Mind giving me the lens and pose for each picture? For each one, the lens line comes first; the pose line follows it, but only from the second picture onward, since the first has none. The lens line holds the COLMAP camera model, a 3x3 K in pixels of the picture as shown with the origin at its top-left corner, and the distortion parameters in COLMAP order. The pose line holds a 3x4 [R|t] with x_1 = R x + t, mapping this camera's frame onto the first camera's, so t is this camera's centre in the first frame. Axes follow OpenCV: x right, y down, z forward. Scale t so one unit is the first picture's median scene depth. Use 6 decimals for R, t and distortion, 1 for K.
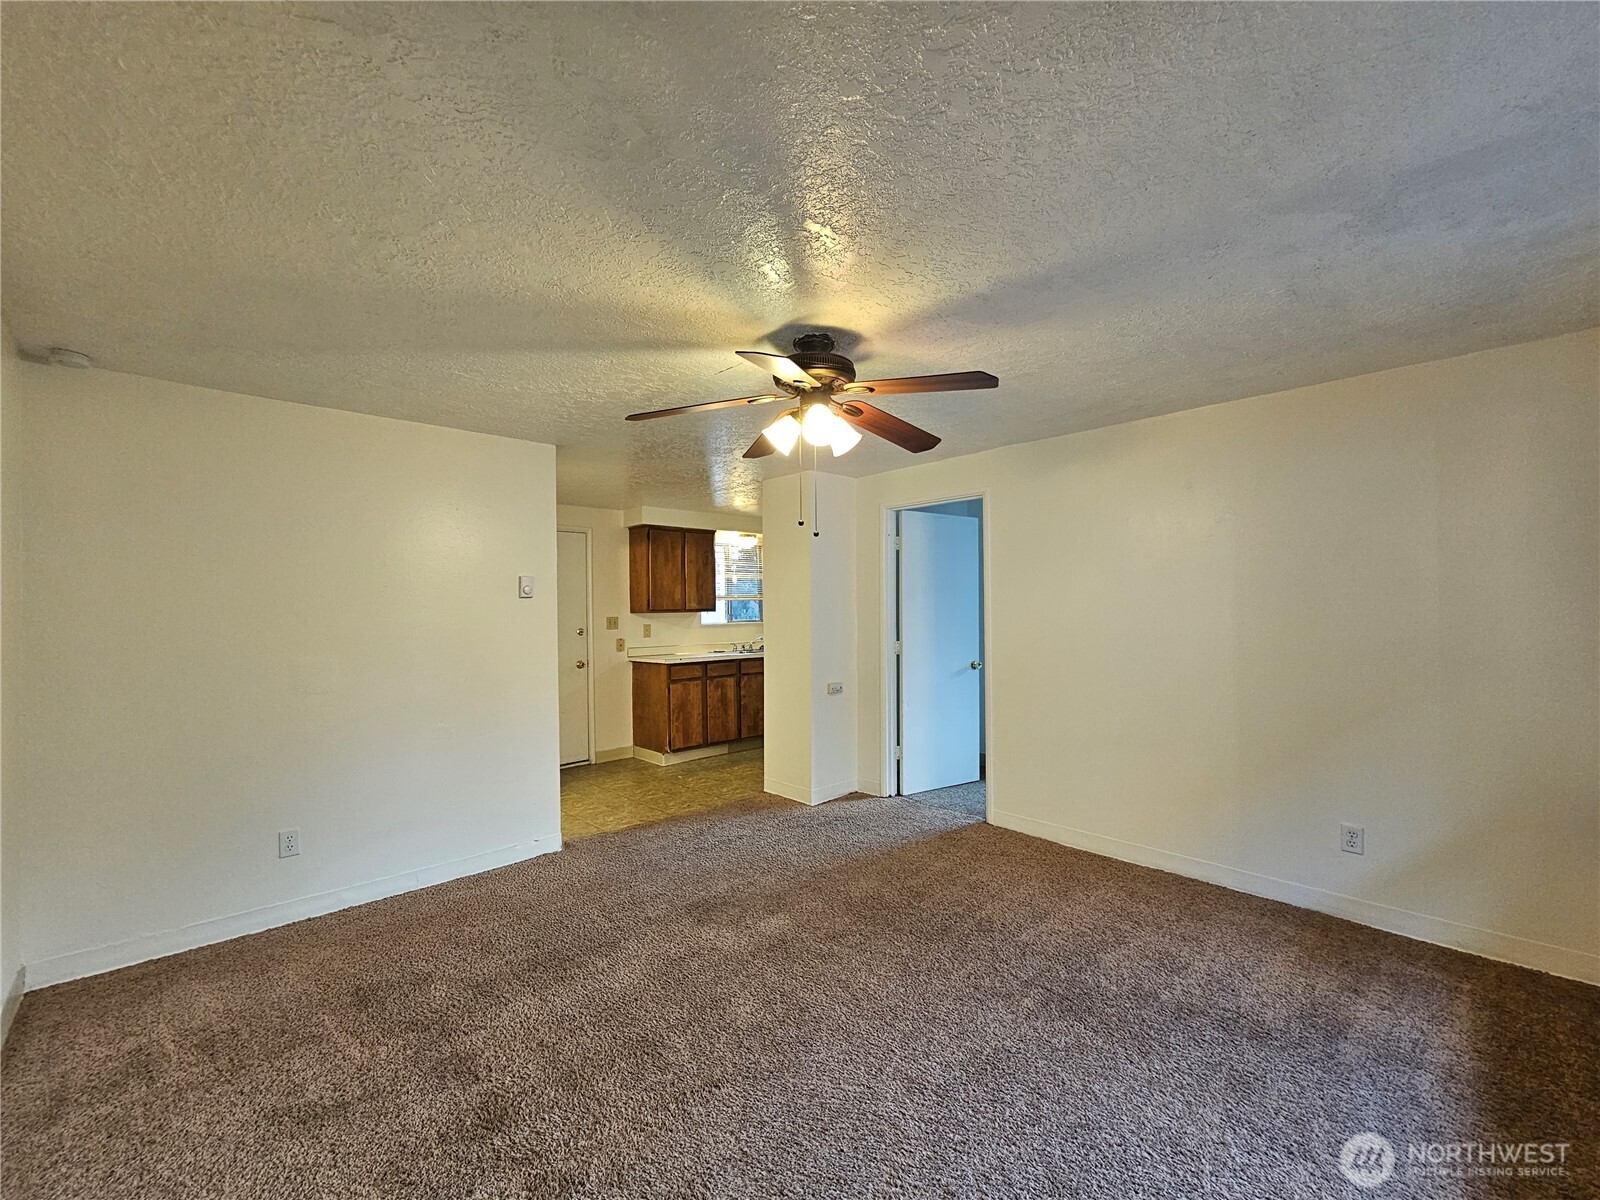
lens RADIAL K [[654.8, 0, 801.5], [0, 654.8, 603.4], [0, 0, 1]] dist [-0.008157, 0.002928]
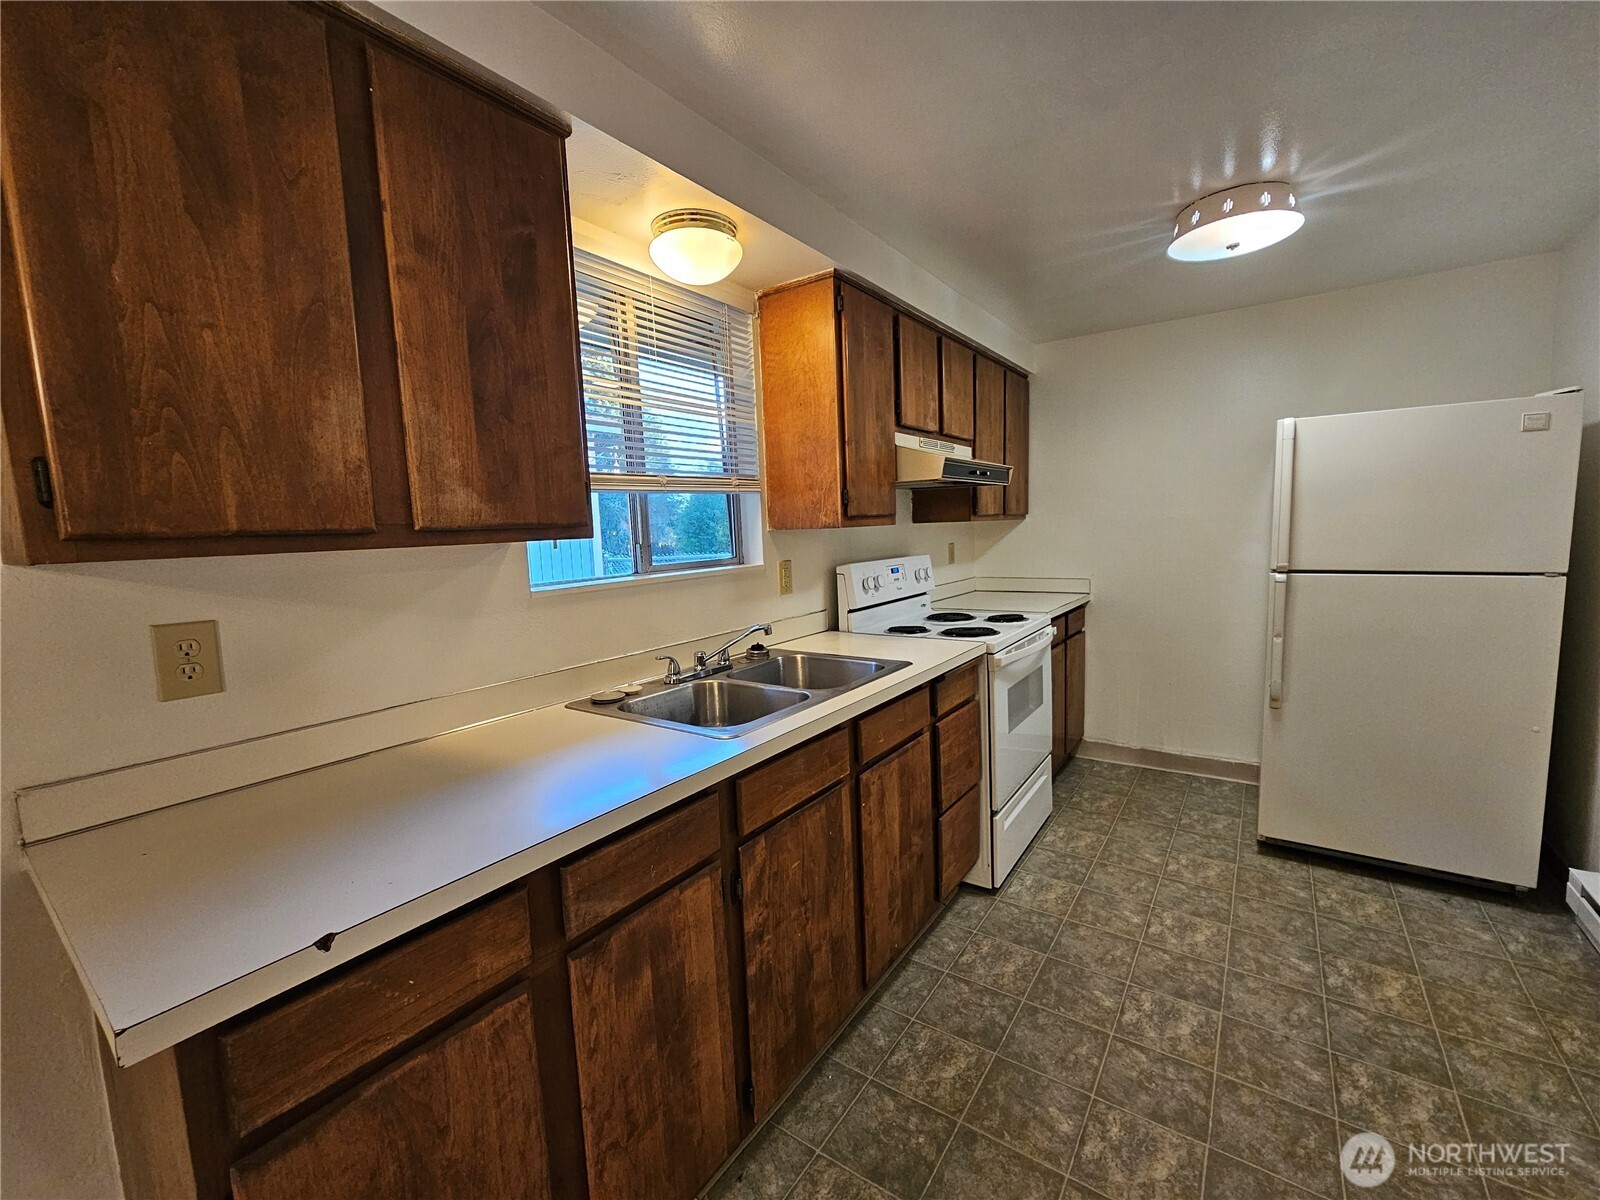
lens RADIAL K [[654.8, 0, 799.3], [0, 654.8, 601.2], [0, 0, 1]] dist [-0.008157, 0.002928]
pose [[0.981351, -0.046303, 0.186562, -0.109986], [0.025128, 0.993128, 0.114308, 0.011033], [-0.190572, -0.107488, 0.975771, 0.811025]]
